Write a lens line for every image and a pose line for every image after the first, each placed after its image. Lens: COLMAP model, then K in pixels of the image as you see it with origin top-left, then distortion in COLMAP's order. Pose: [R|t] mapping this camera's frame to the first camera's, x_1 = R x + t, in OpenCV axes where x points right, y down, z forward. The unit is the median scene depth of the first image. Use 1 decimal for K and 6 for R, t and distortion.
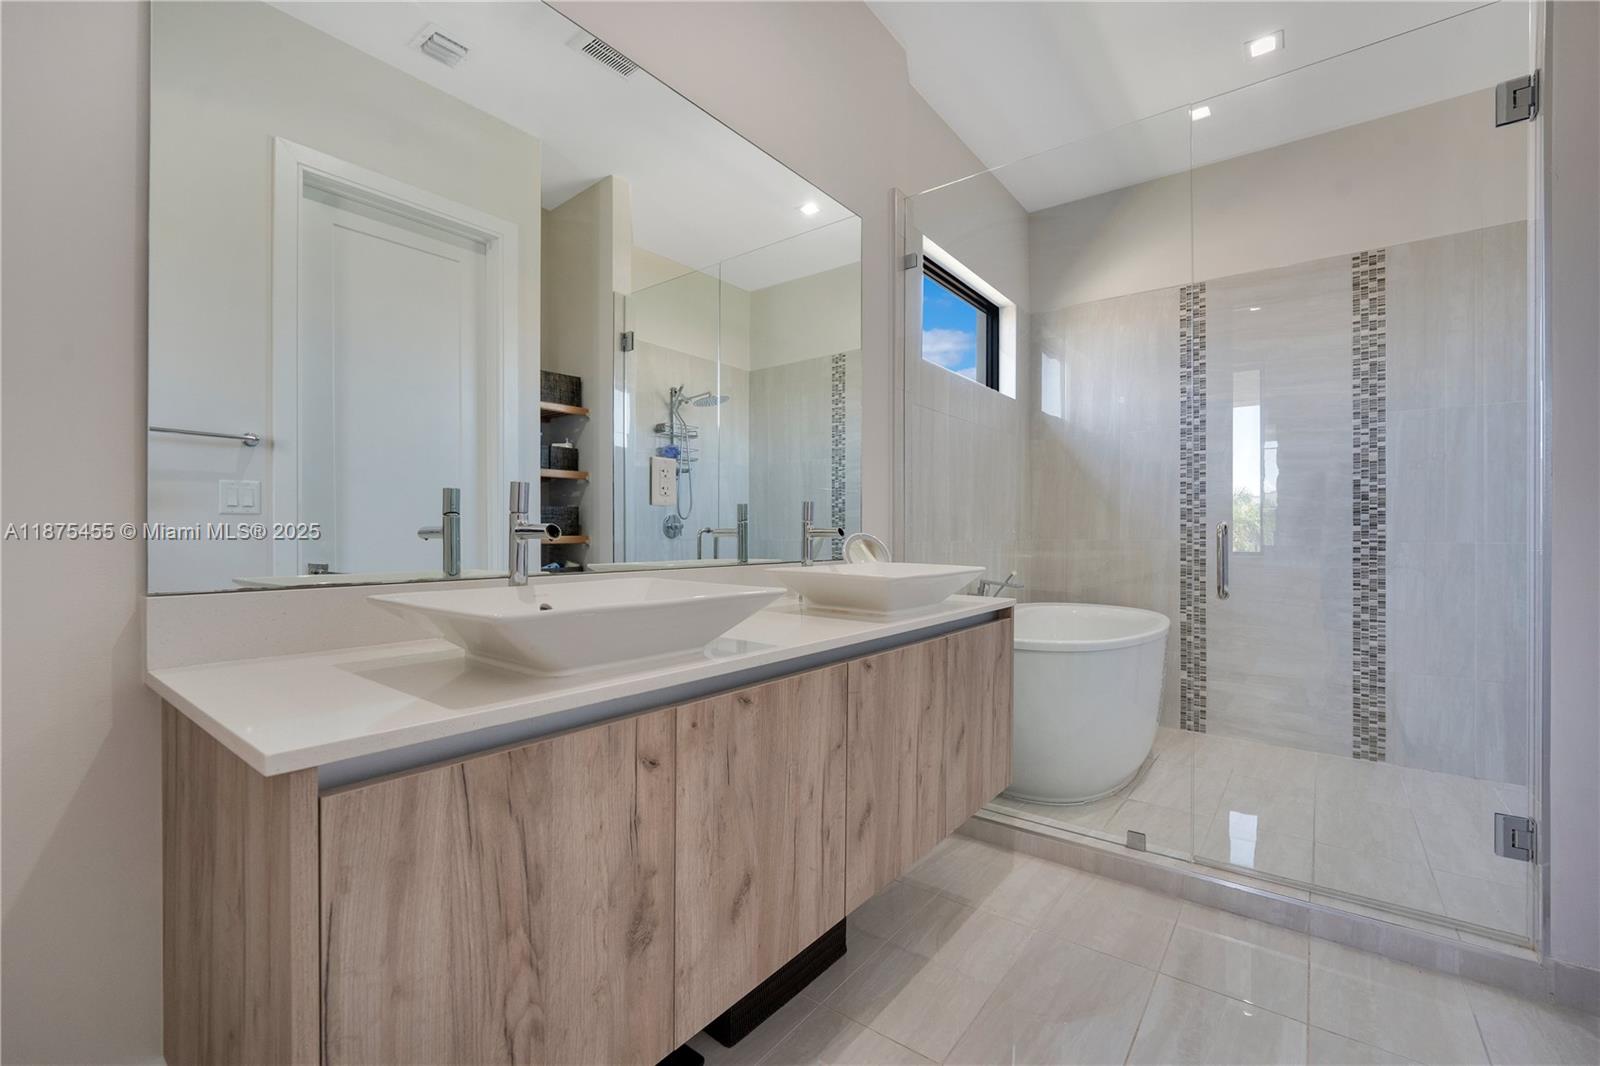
lens RADIAL K [[681.0, 0, 794.4], [0, 681.0, 537.2], [0, 0, 1]] dist [-0.001390, 0.000069]
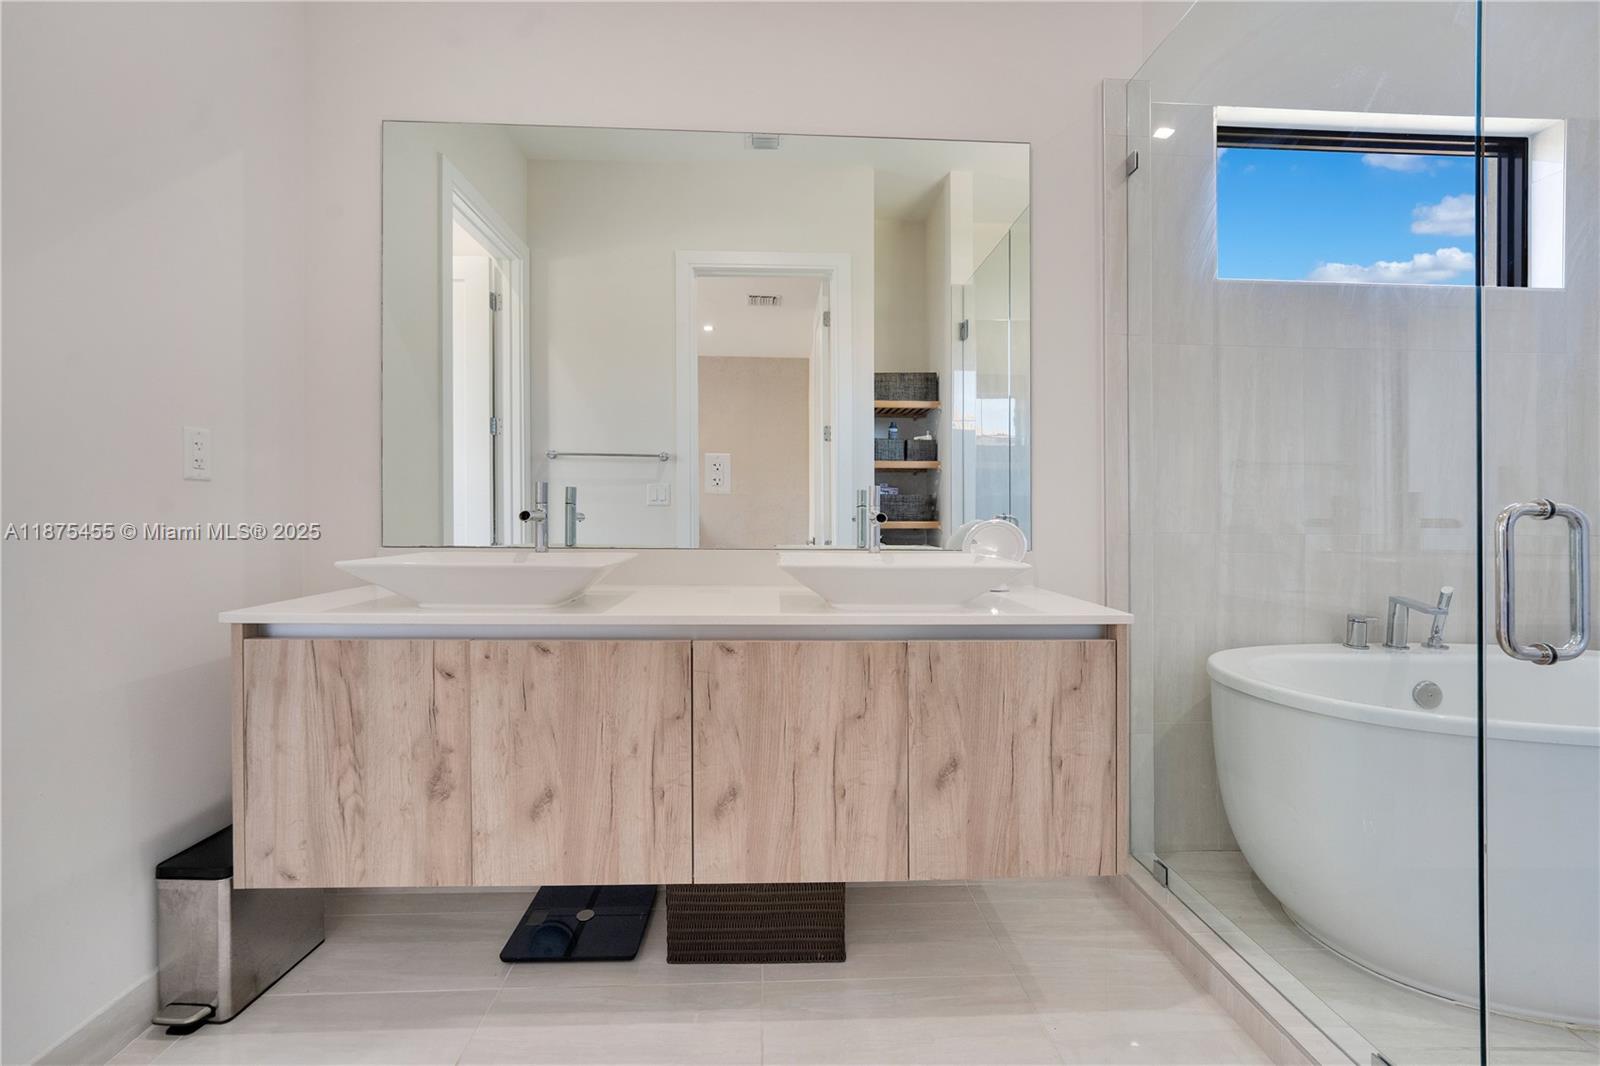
lens RADIAL K [[681.0, 0, 798.7], [0, 681.0, 517.3], [0, 0, 1]] dist [-0.001390, 0.000069]
pose [[0.656041, 0.003234, -0.754718, 1.321363], [-0.011669, 0.999915, -0.005859, -0.004735], [0.754635, 0.012651, 0.656023, 0.579584]]
